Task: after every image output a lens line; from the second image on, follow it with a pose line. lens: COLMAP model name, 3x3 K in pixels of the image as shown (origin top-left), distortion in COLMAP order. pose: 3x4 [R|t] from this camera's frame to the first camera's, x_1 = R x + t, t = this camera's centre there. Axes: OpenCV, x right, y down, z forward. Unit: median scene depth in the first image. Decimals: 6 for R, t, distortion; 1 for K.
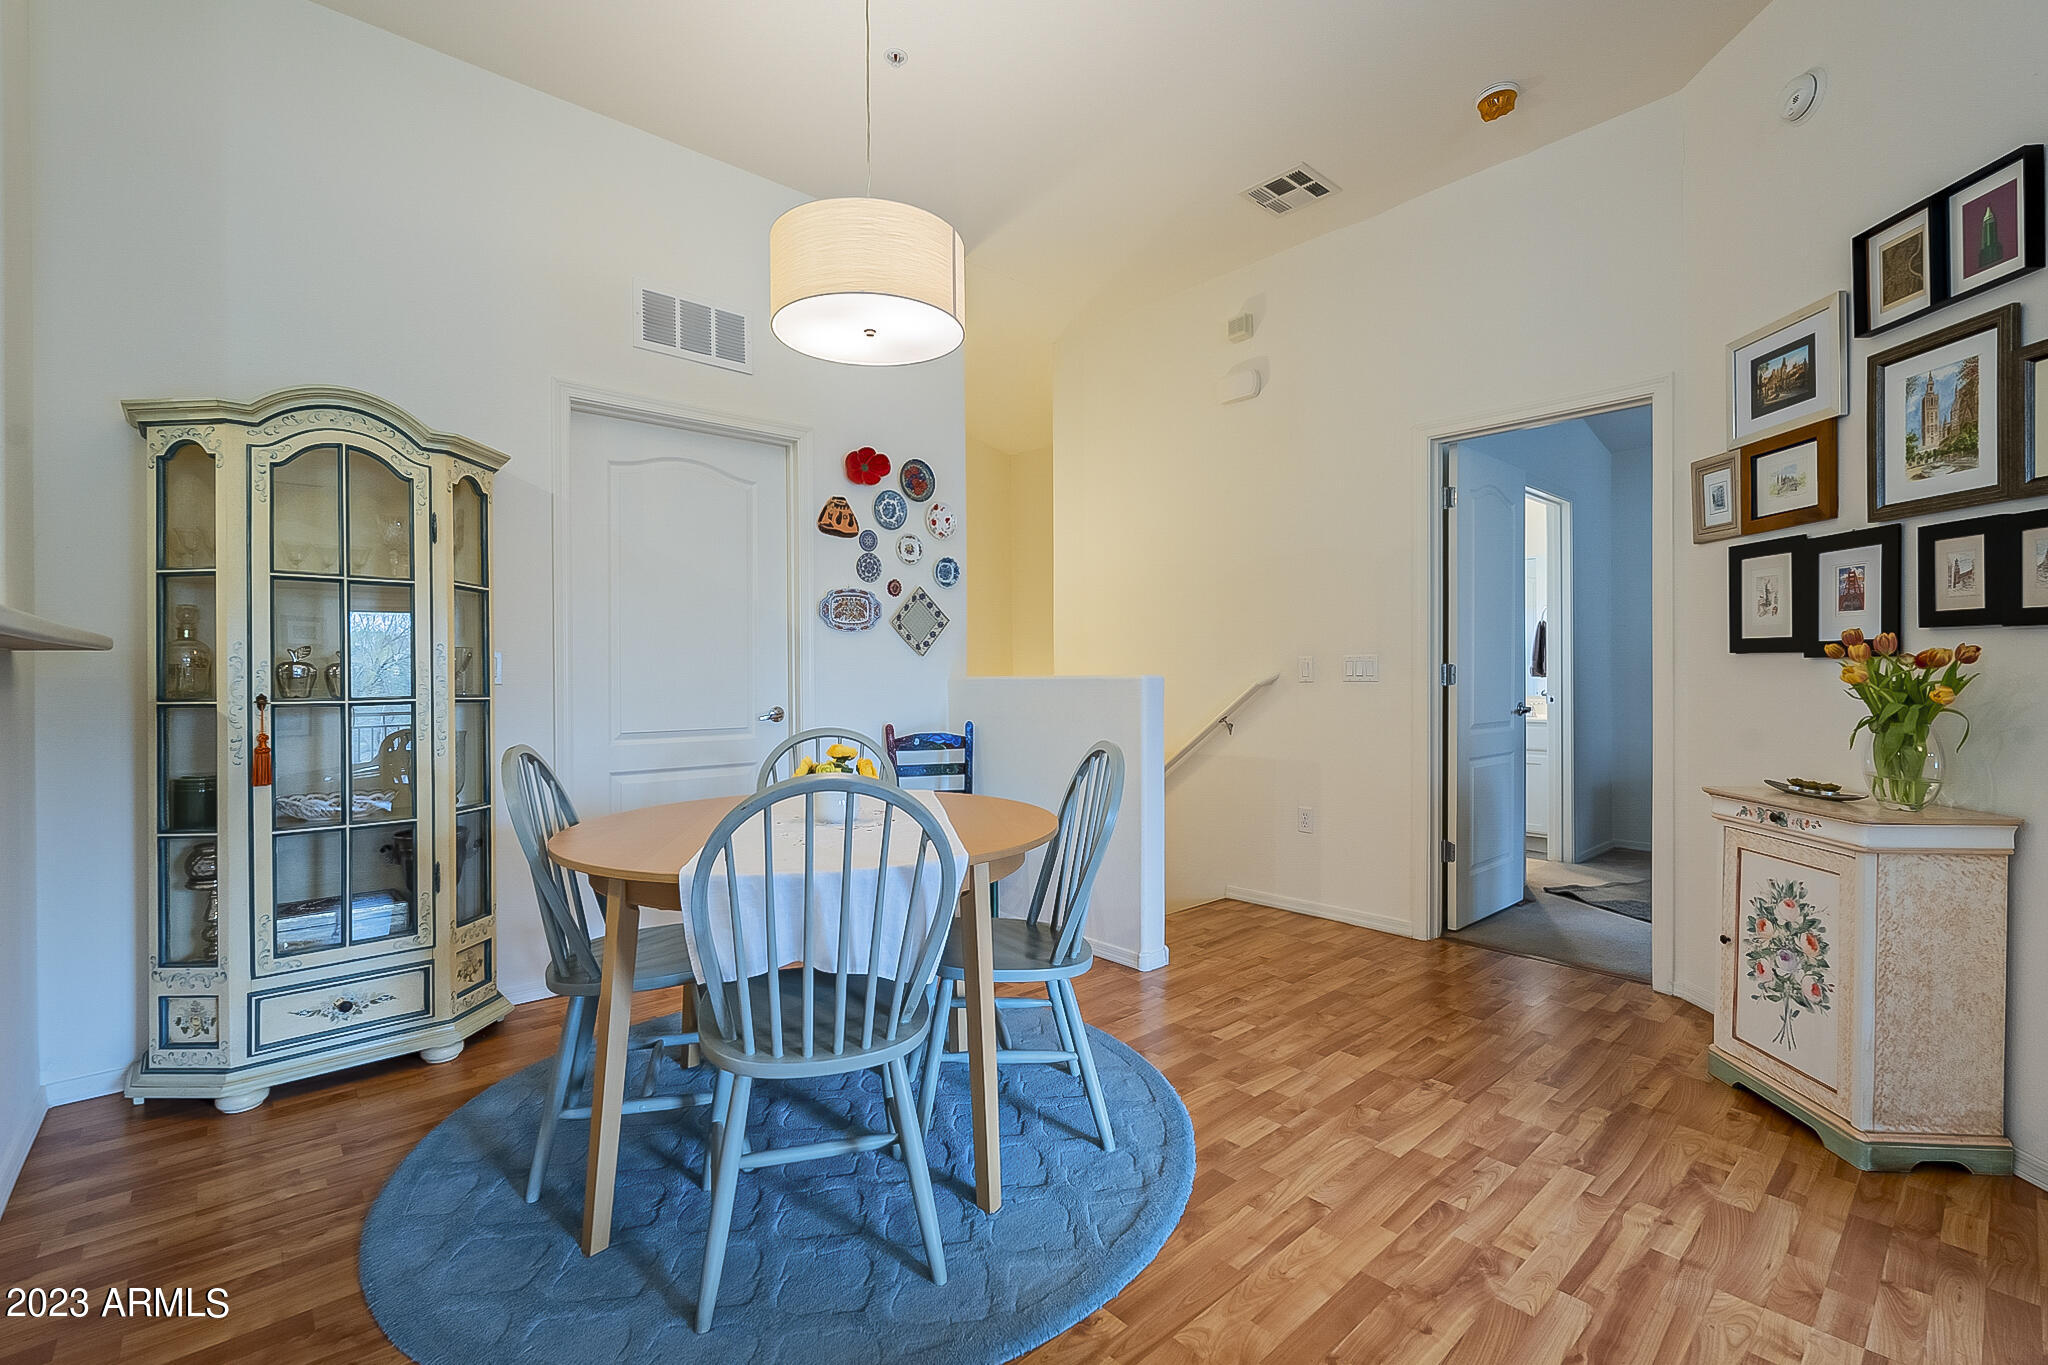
lens RADIAL K [[905.6, 0, 1031.6], [0, 905.6, 673.9], [0, 0, 1]] dist [-0.016605, -0.000180]
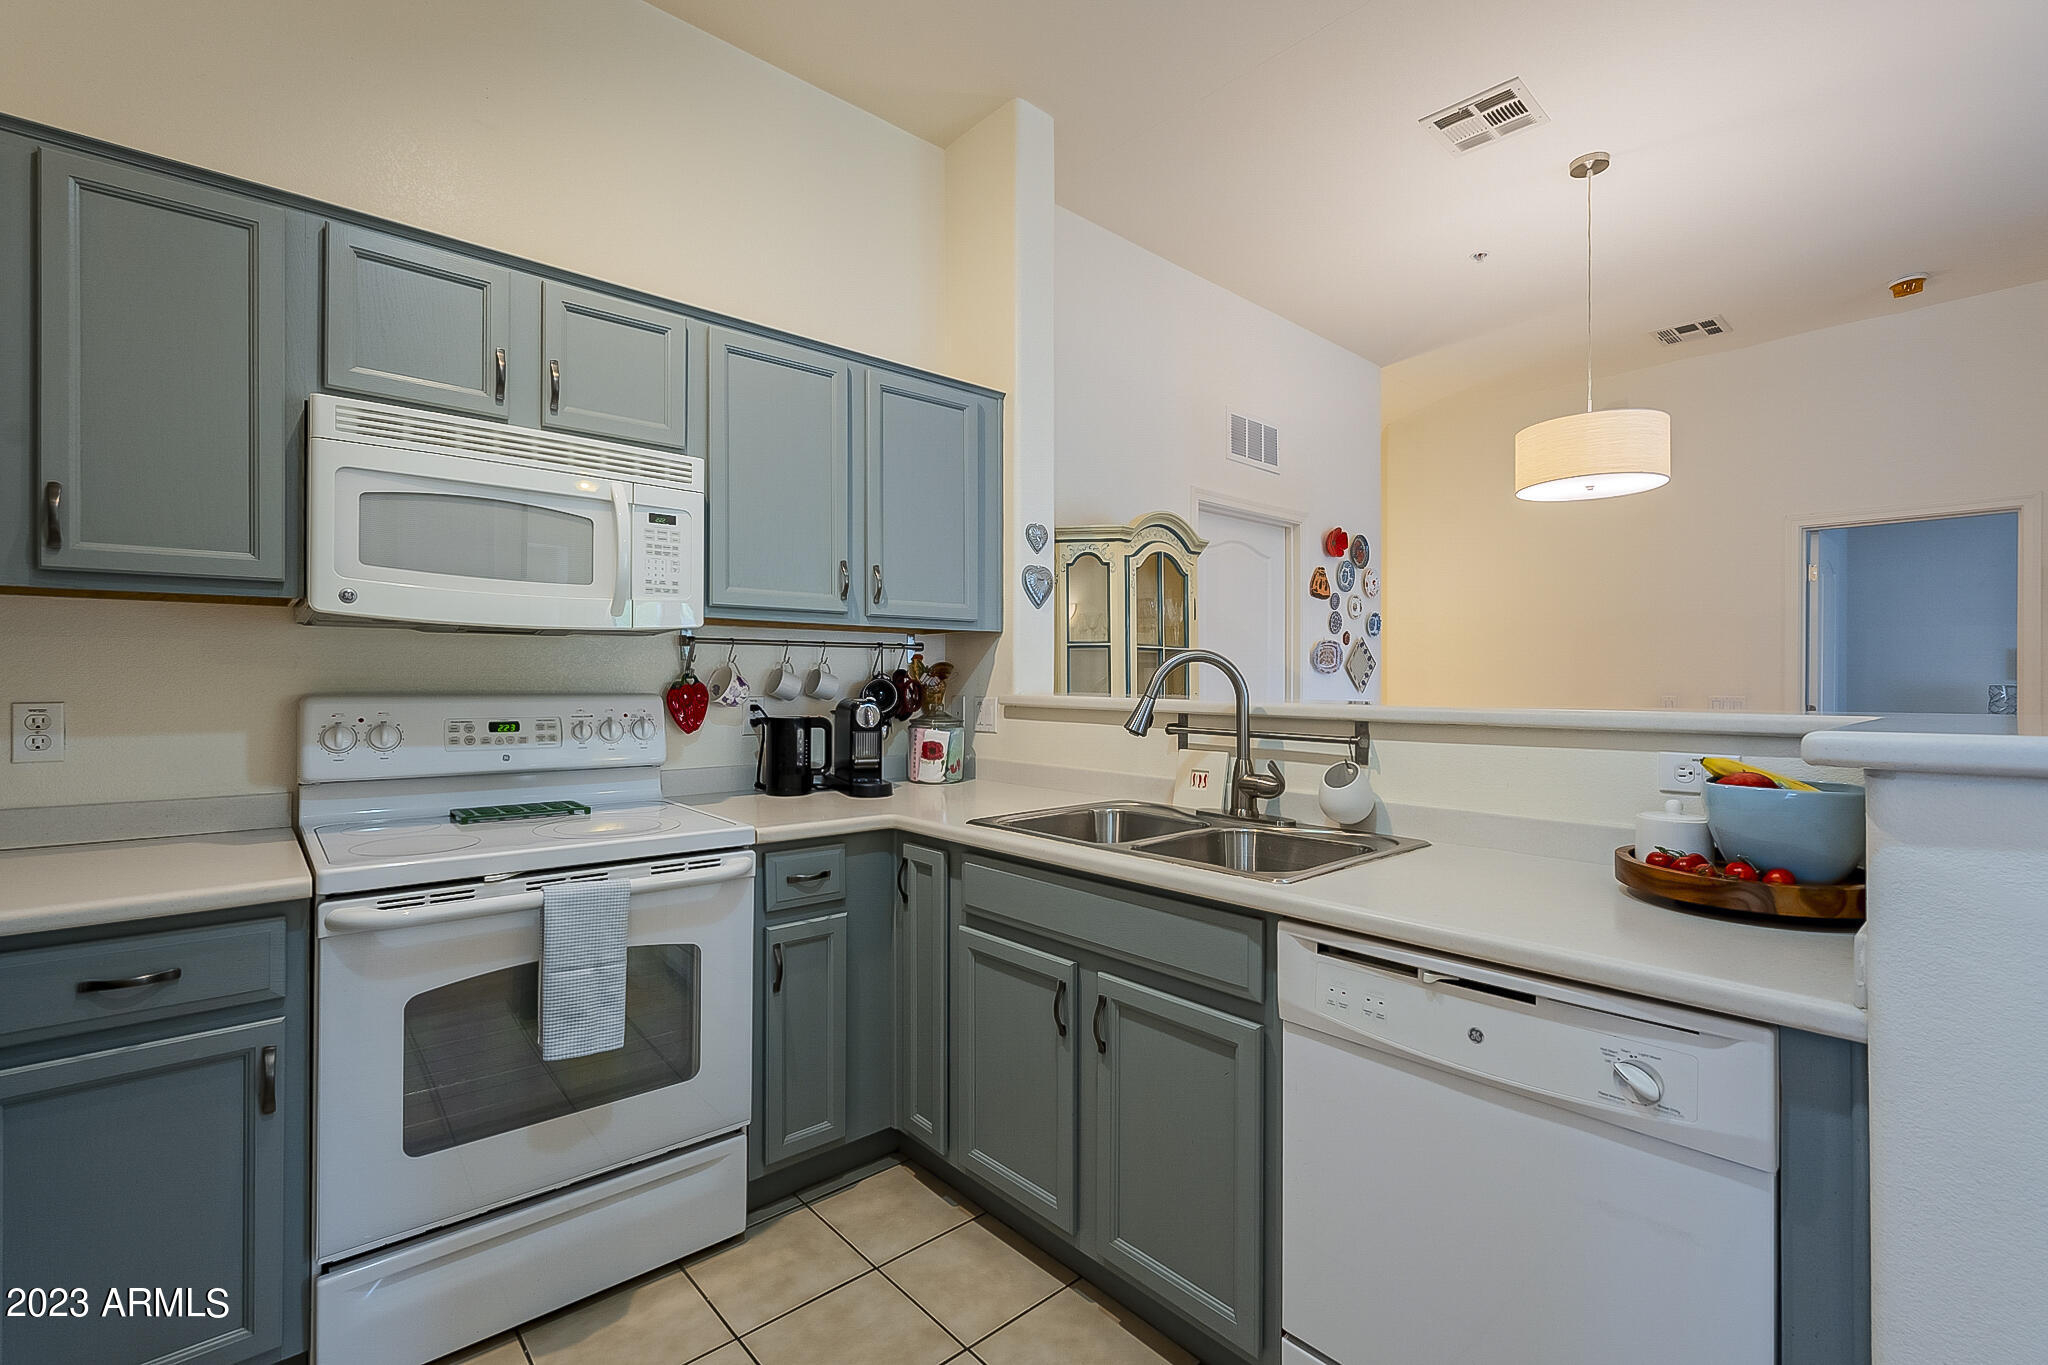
lens RADIAL K [[905.6, 0, 1017.0], [0, 905.6, 686.9], [0, 0, 1]] dist [-0.016605, -0.000180]
pose [[0.999937, 0.003873, -0.010503, -0.616912], [-0.003846, 0.999989, 0.002674, -0.030548], [0.010513, -0.002633, 0.999941, -0.263067]]
